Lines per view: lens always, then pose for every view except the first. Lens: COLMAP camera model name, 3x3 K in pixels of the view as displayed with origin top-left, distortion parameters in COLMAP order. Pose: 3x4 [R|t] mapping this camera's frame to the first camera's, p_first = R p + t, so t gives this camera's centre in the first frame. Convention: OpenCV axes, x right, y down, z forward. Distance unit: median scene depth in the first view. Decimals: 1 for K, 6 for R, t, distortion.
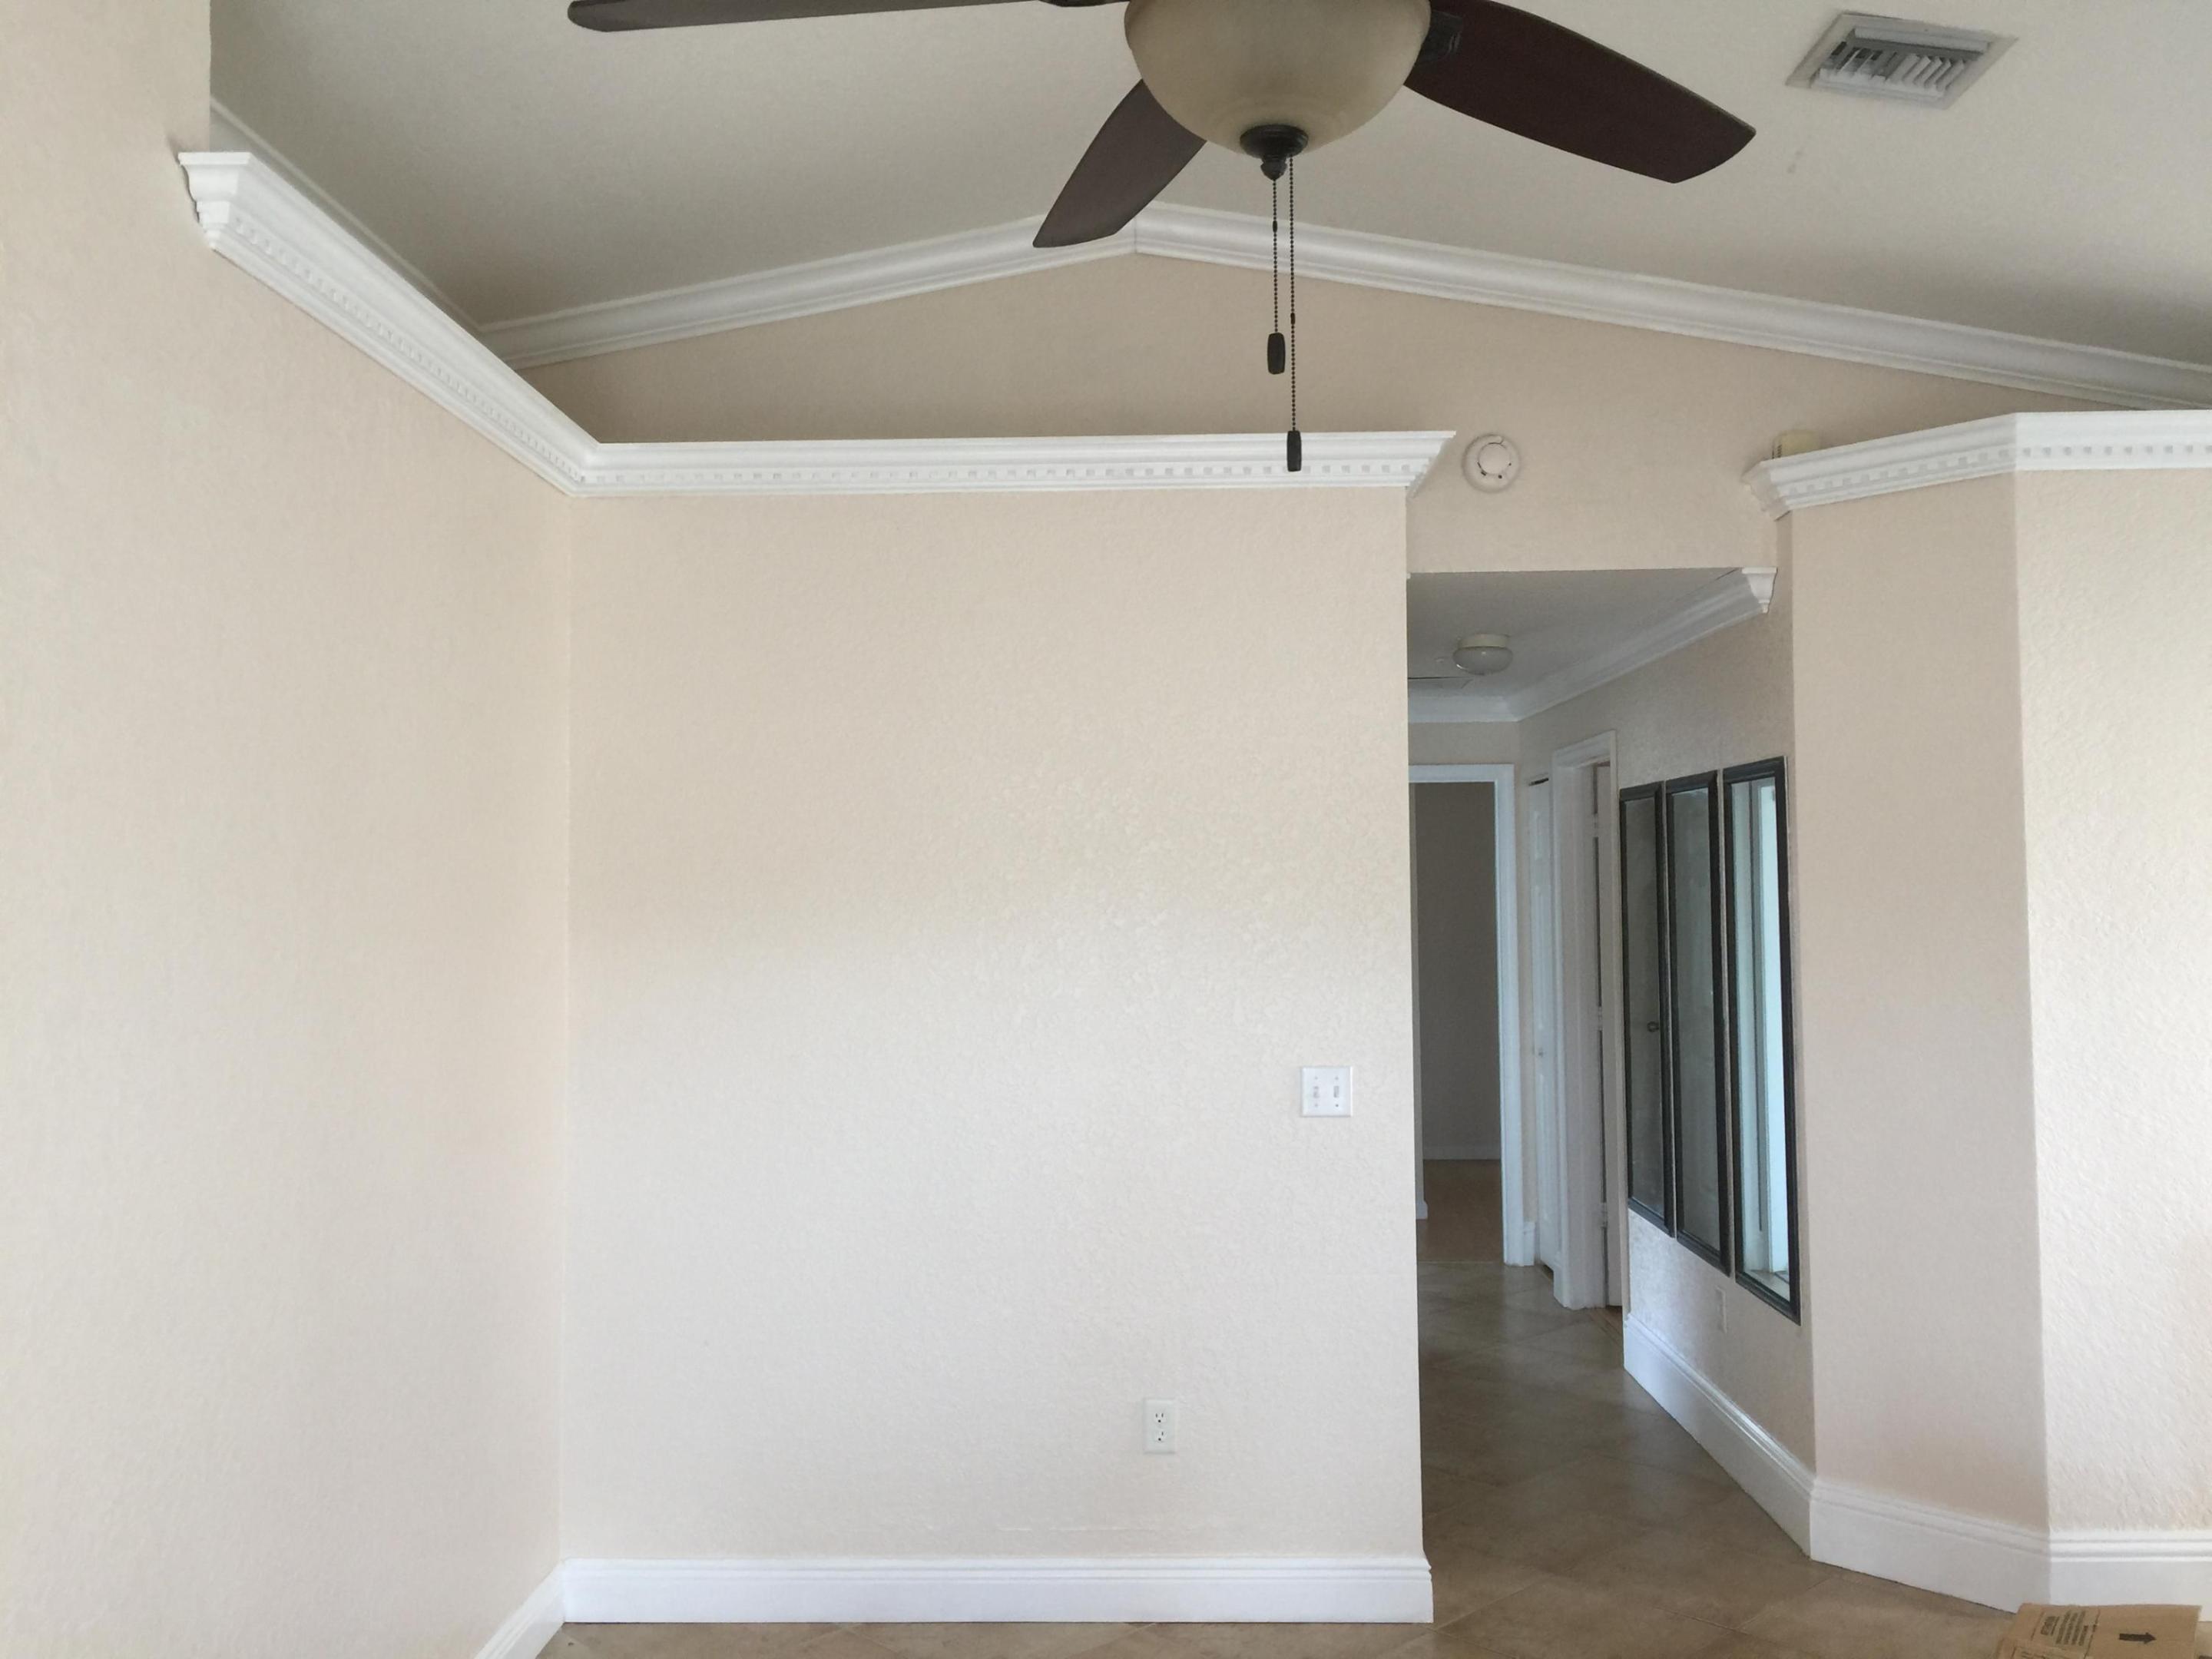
lens RADIAL K [[1866.2, 0, 1104.4], [0, 1866.2, 832.5], [0, 0, 1]] dist [0.071886, -0.109725]
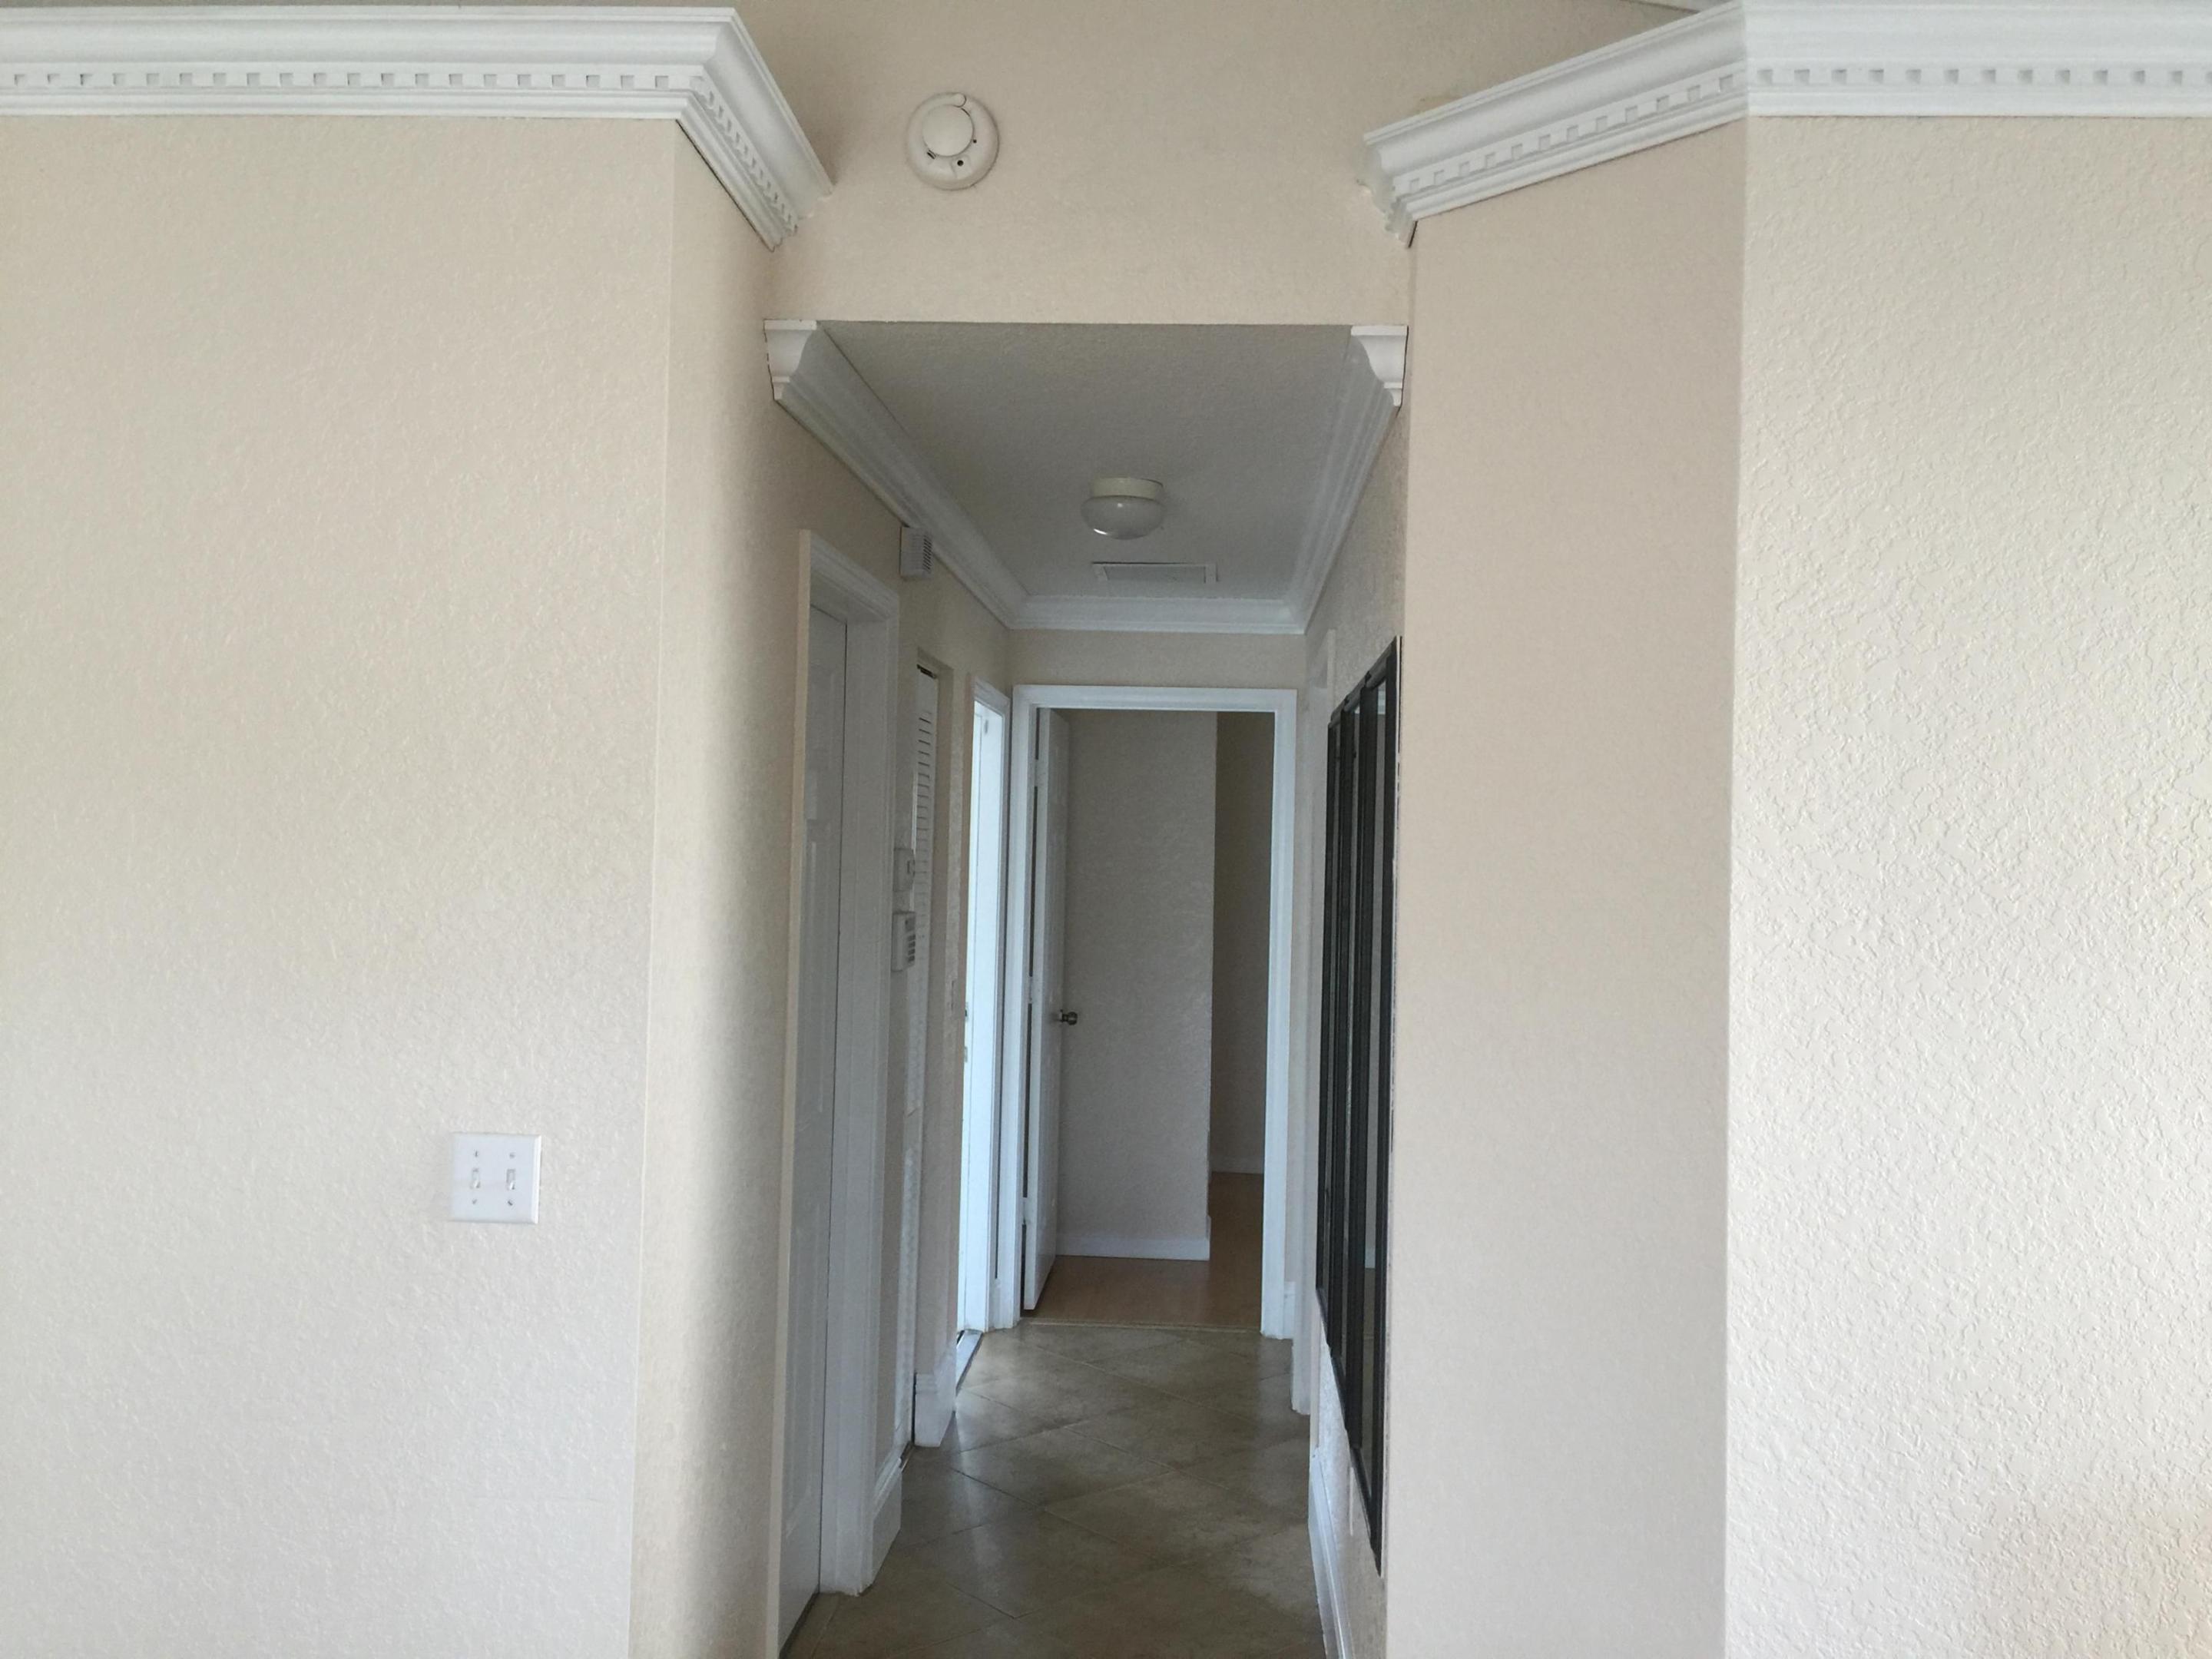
lens RADIAL K [[1866.2, 0, 1099.7], [0, 1866.2, 821.5], [0, 0, 1]] dist [0.071886, -0.109725]
pose [[0.998671, 0.034270, -0.038501, 0.319002], [-0.033620, 0.999283, 0.017415, 0.013503], [0.039070, -0.016098, 0.999107, 0.431235]]
